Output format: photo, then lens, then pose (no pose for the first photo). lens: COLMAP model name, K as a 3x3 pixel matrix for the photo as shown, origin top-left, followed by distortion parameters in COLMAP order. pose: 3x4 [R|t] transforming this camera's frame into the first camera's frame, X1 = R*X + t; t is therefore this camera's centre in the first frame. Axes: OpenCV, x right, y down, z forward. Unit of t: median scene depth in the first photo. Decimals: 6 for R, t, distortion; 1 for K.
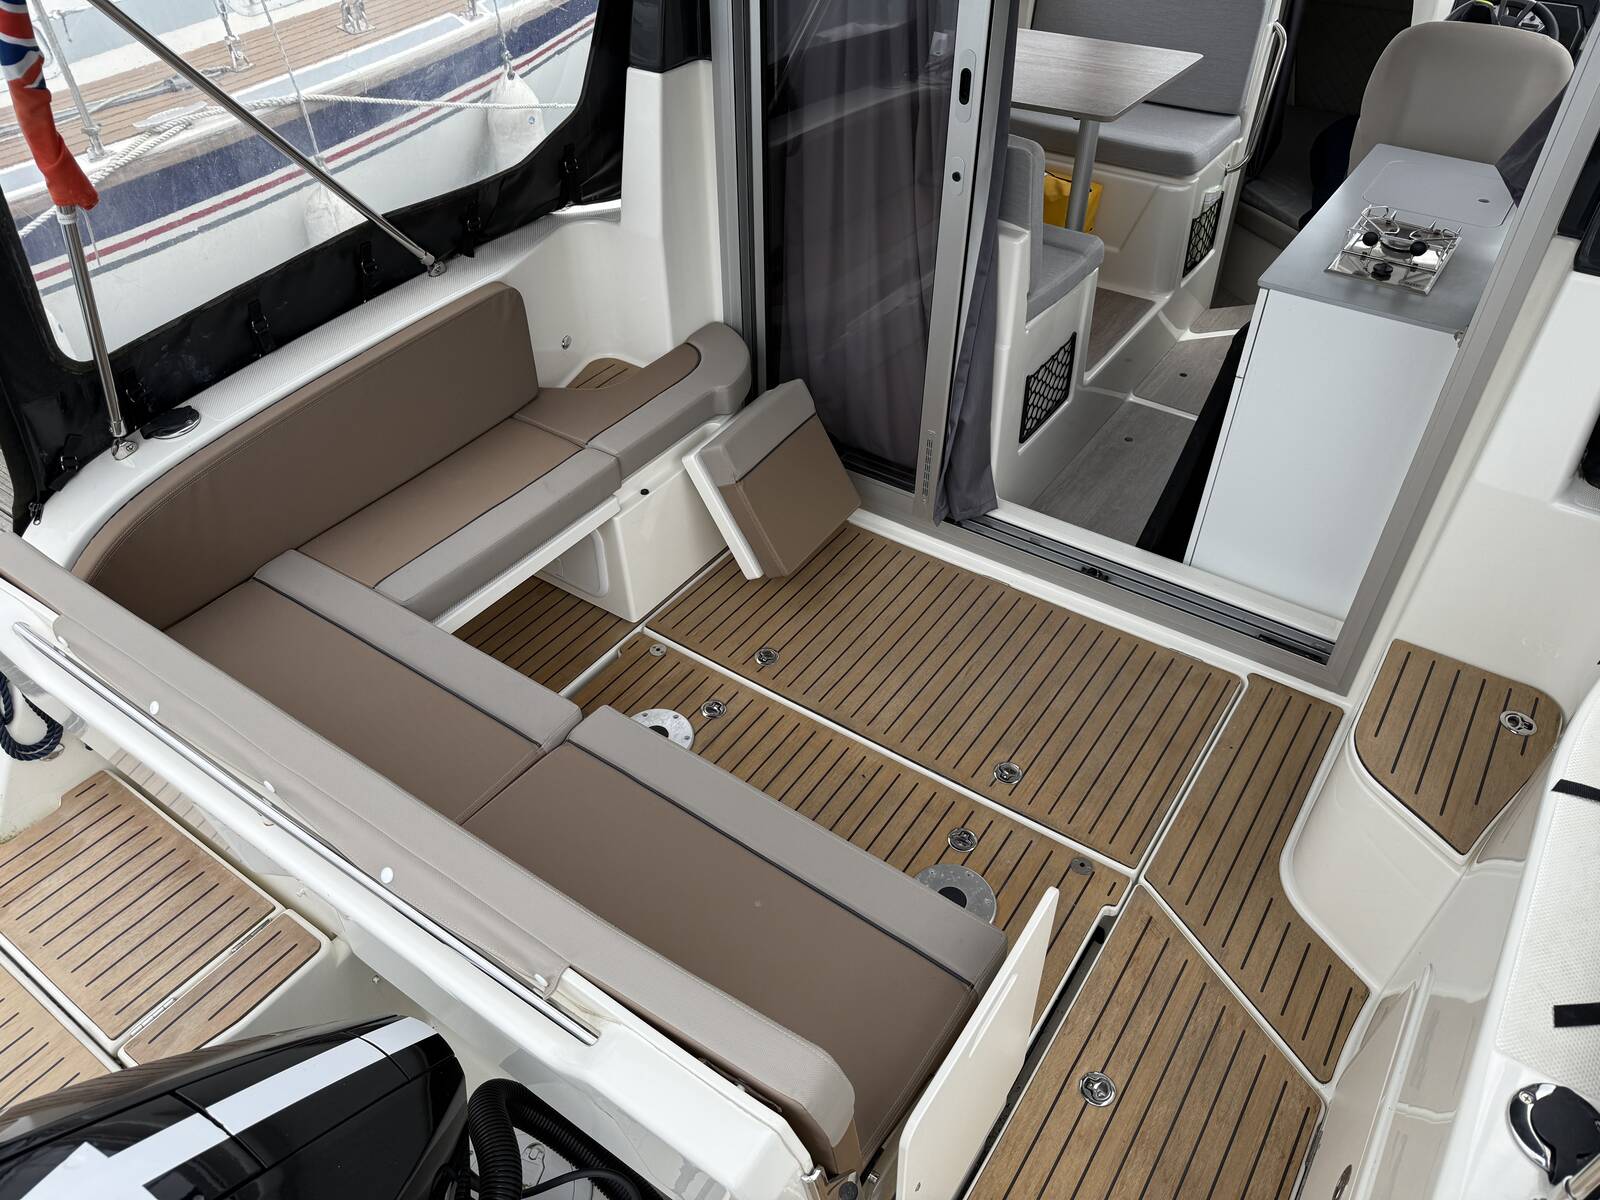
lens RADIAL K [[1107.7, 0, 803.8], [0, 1107.7, 605.2], [0, 0, 1]] dist [0.000157, -0.002065]
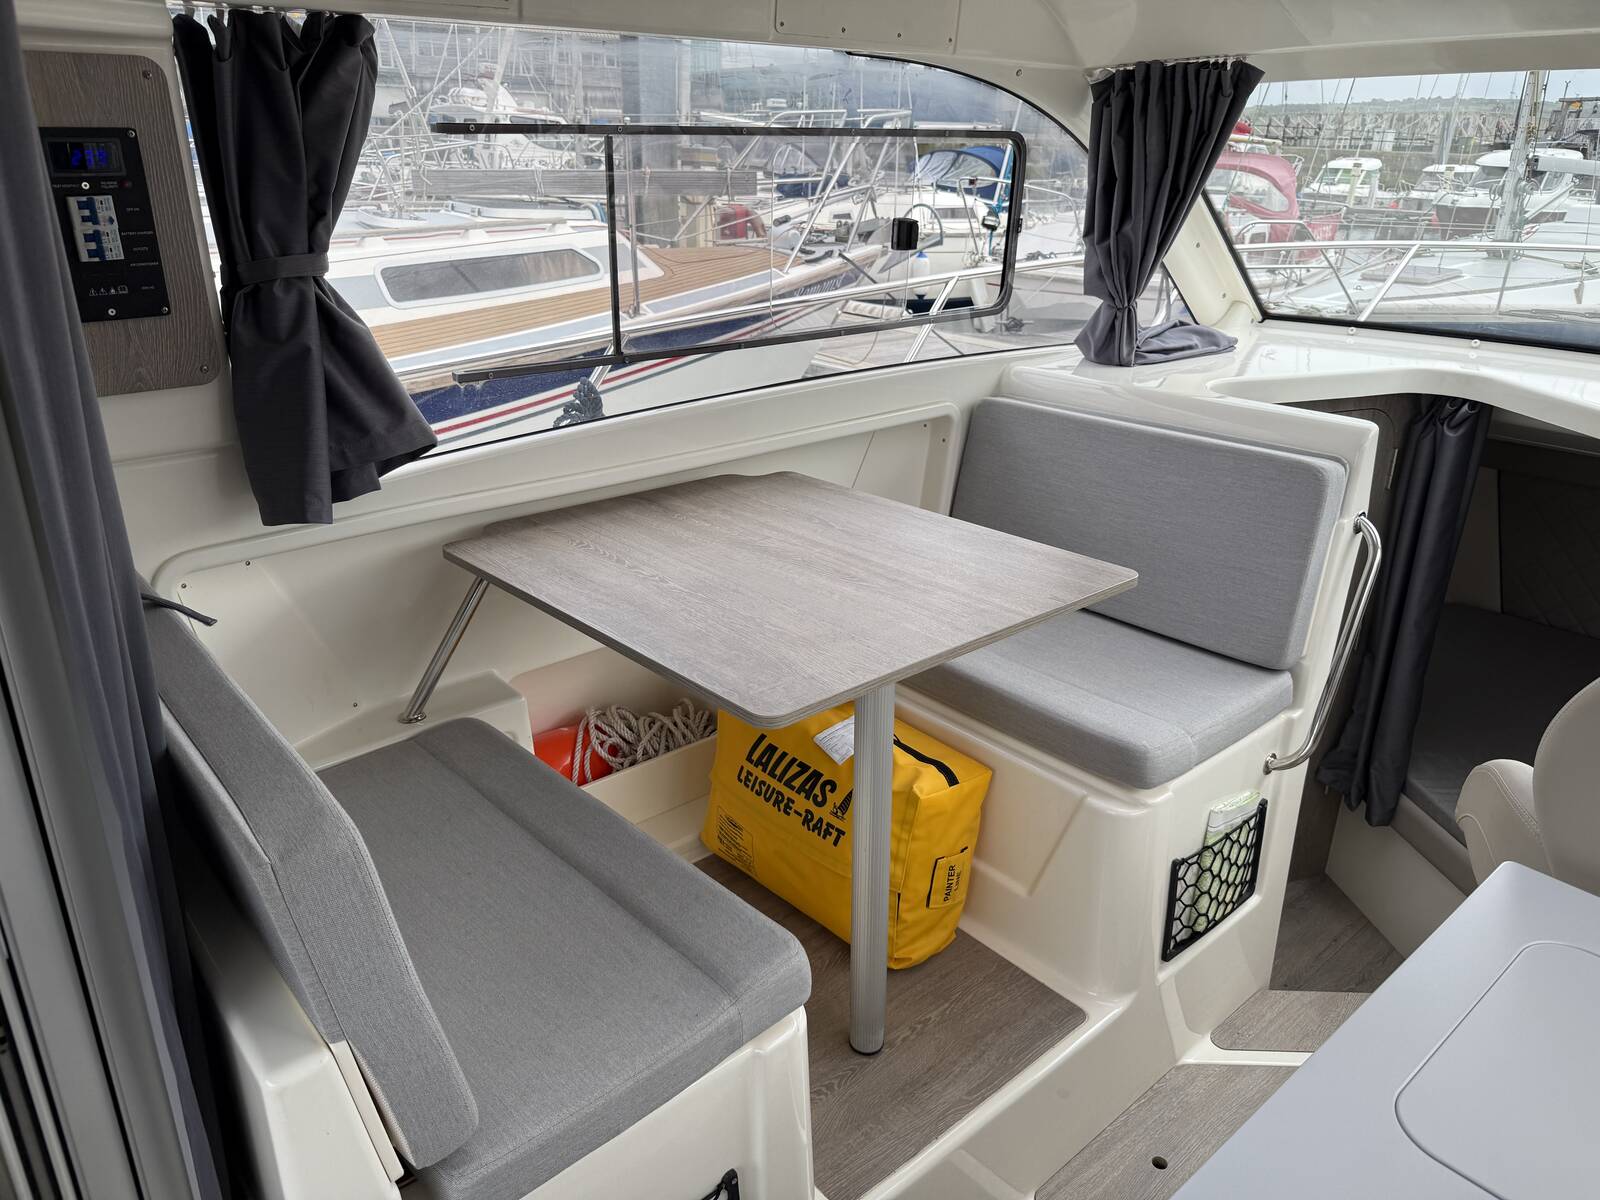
lens RADIAL K [[1107.7, 0, 803.8], [0, 1107.7, 605.2], [0, 0, 1]] dist [0.000157, -0.002065]
pose [[0.967600, 0.112901, -0.225839, 0.282828], [-0.181015, 0.933760, -0.308750, -0.265594], [0.176022, 0.339627, 0.923943, 0.460224]]
